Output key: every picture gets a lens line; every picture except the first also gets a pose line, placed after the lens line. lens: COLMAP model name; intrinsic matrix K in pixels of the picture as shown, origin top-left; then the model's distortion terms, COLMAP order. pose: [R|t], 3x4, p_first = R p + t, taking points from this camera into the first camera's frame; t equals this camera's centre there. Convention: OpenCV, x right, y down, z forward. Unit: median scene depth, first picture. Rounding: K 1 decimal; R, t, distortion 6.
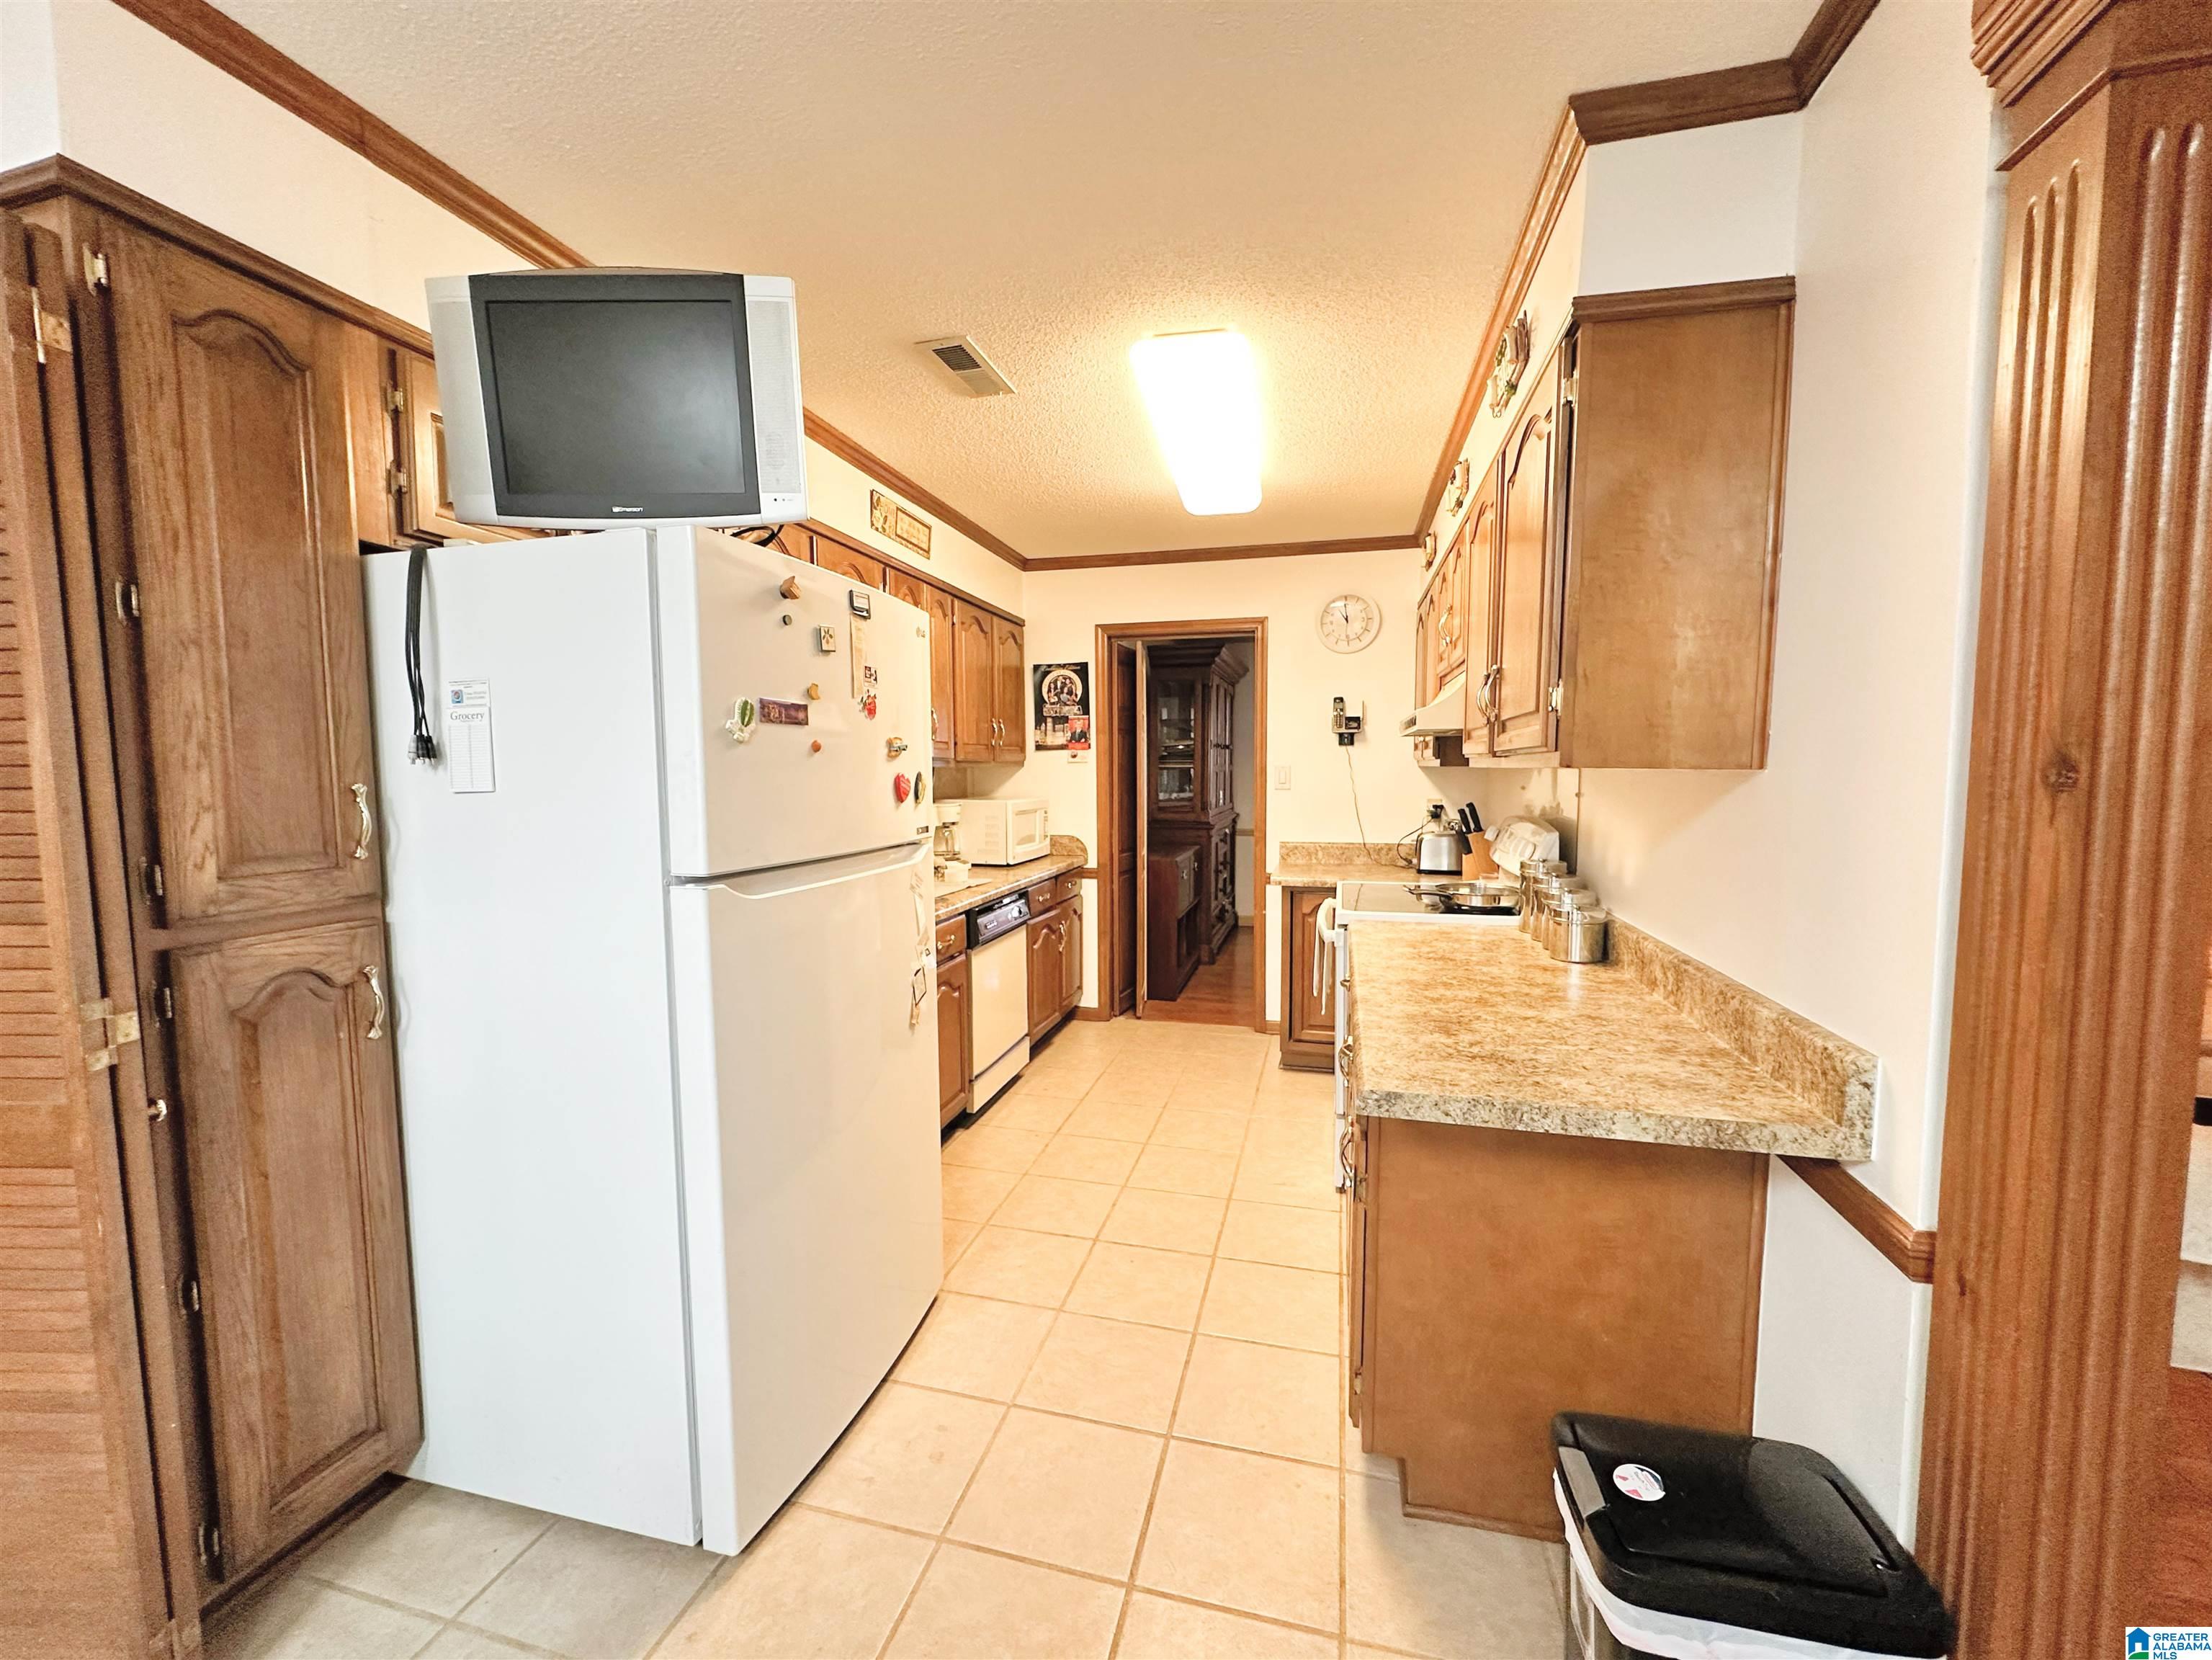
lens RADIAL K [[878.3, 0, 1106.6], [0, 878.3, 832.1], [0, 0, 1]] dist [-0.004957, 0.001060]
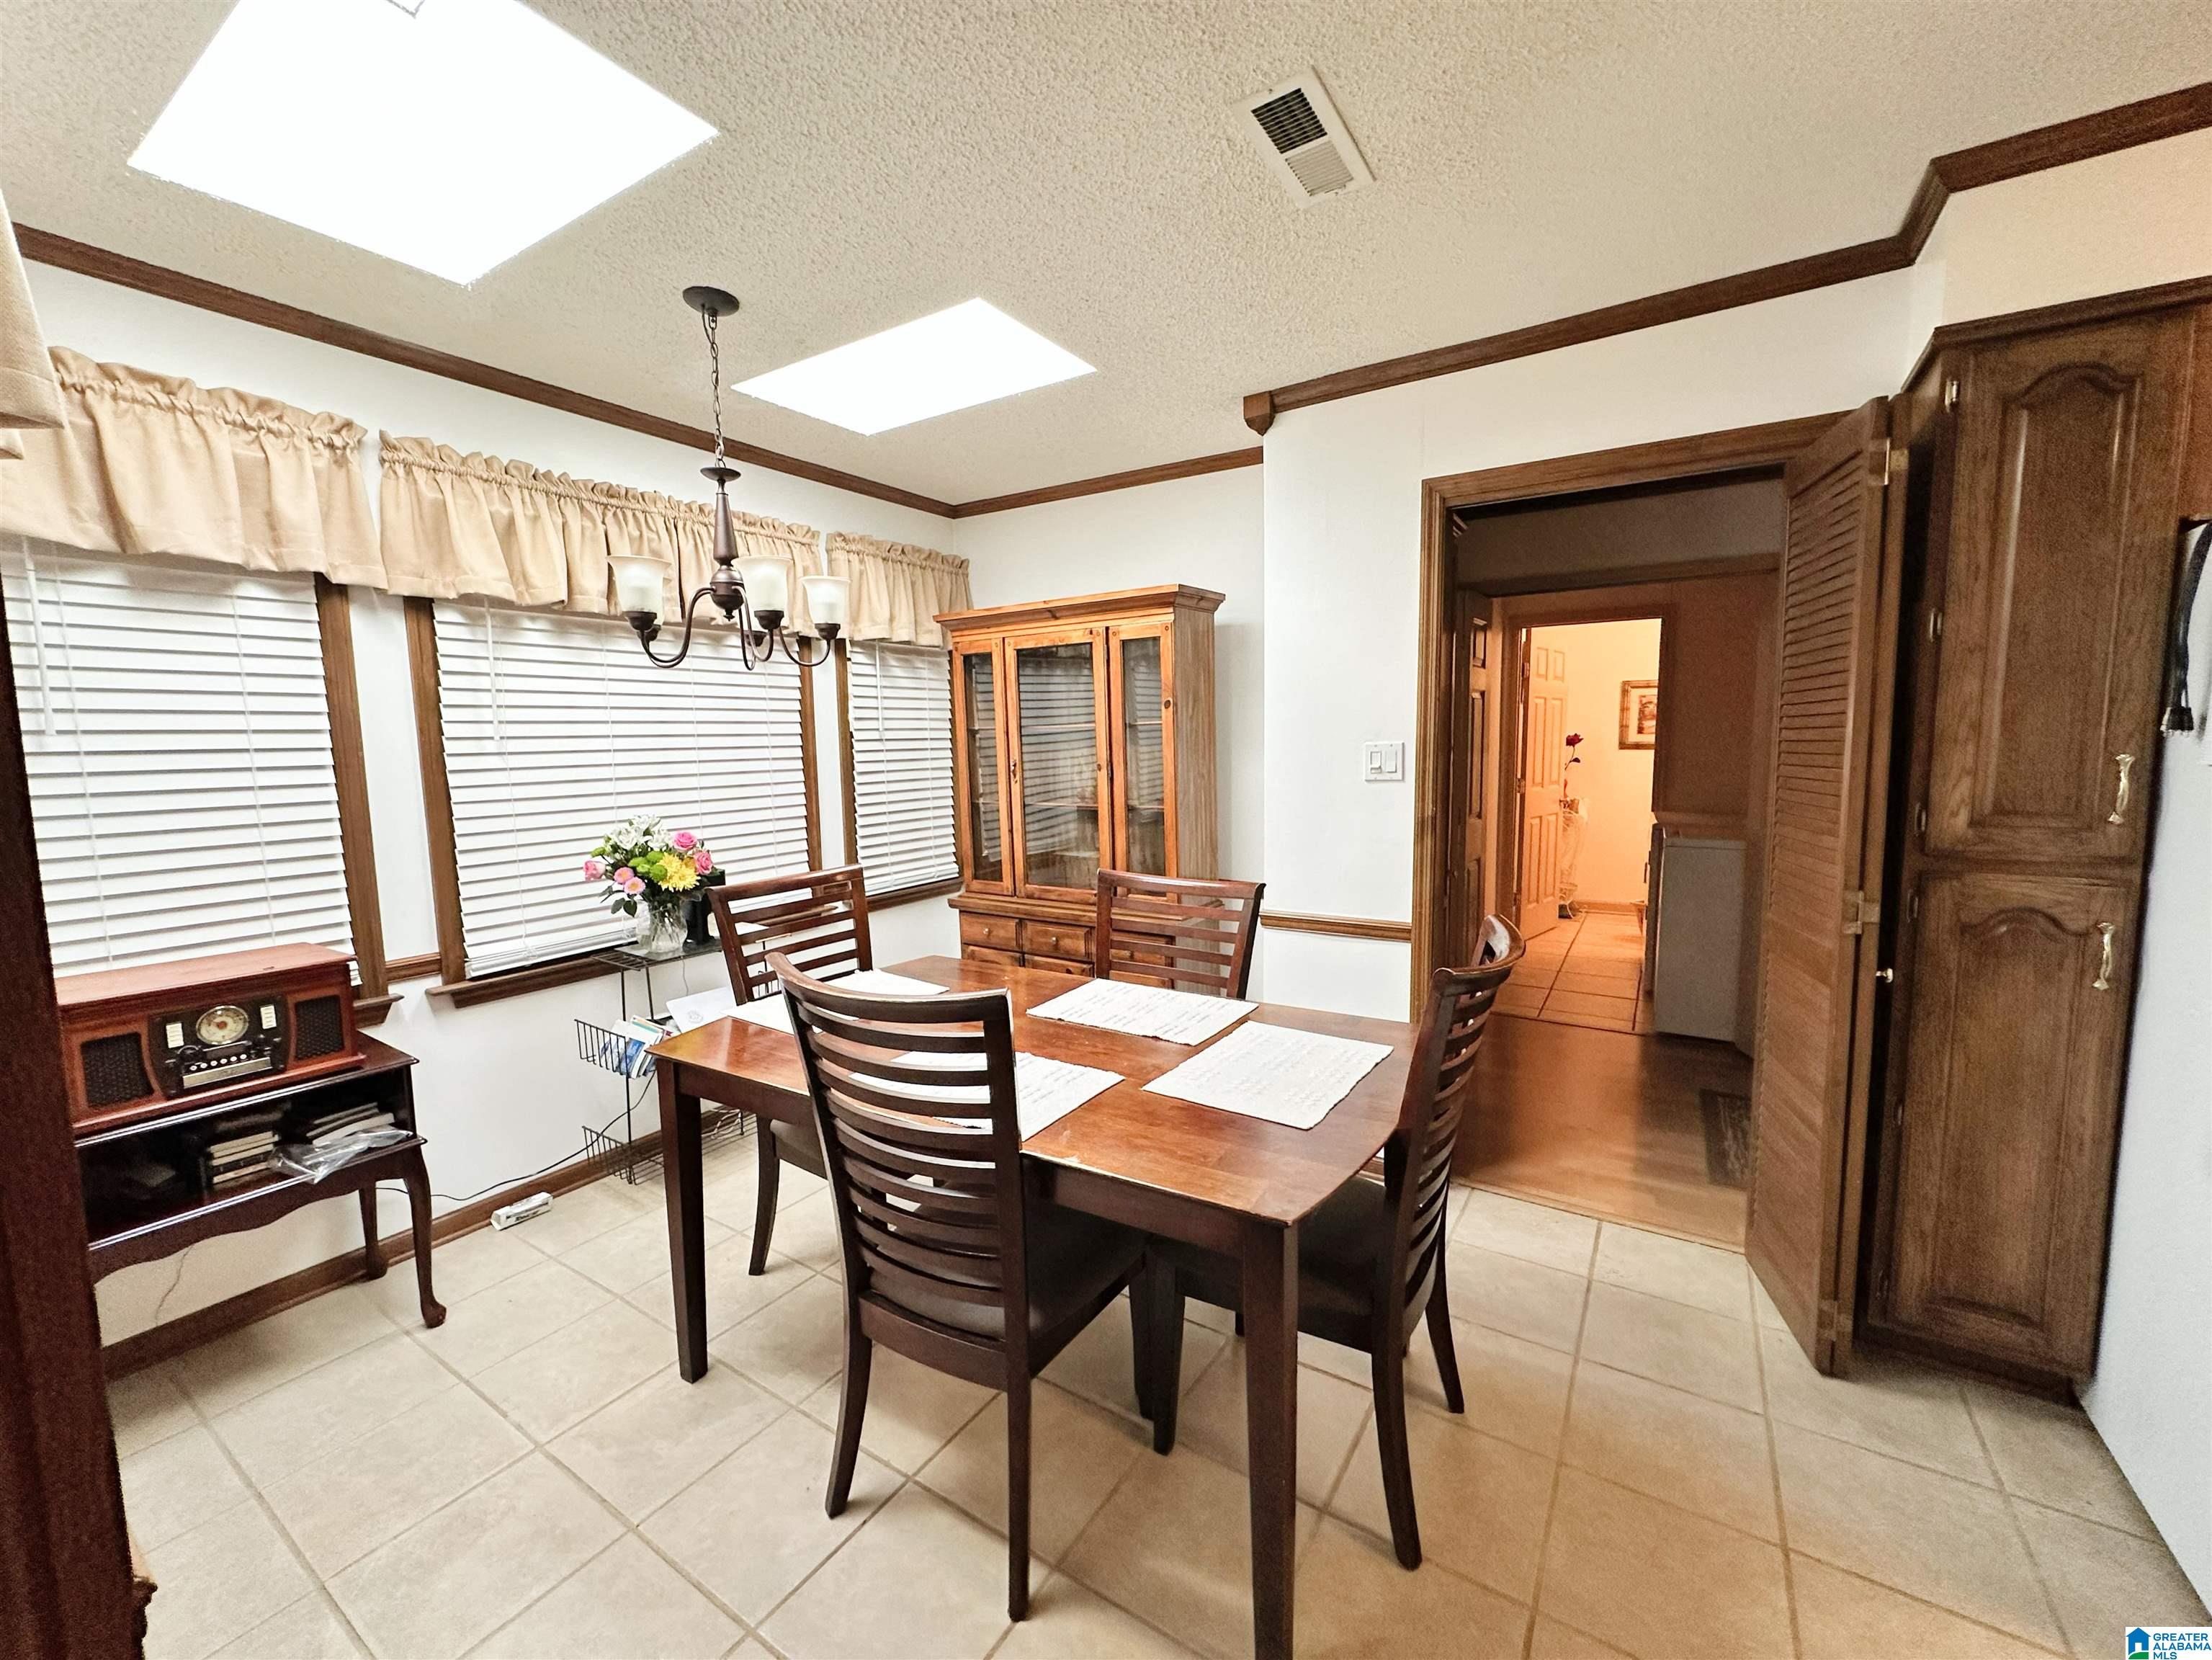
lens RADIAL K [[878.3, 0, 1116.4], [0, 878.3, 826.7], [0, 0, 1]] dist [-0.004957, 0.001060]
pose [[-0.319190, 0.101060, -0.942287, 0.601020], [-0.053058, 0.990833, 0.124239, -0.037538], [0.946204, 0.089652, -0.310902, 0.179861]]
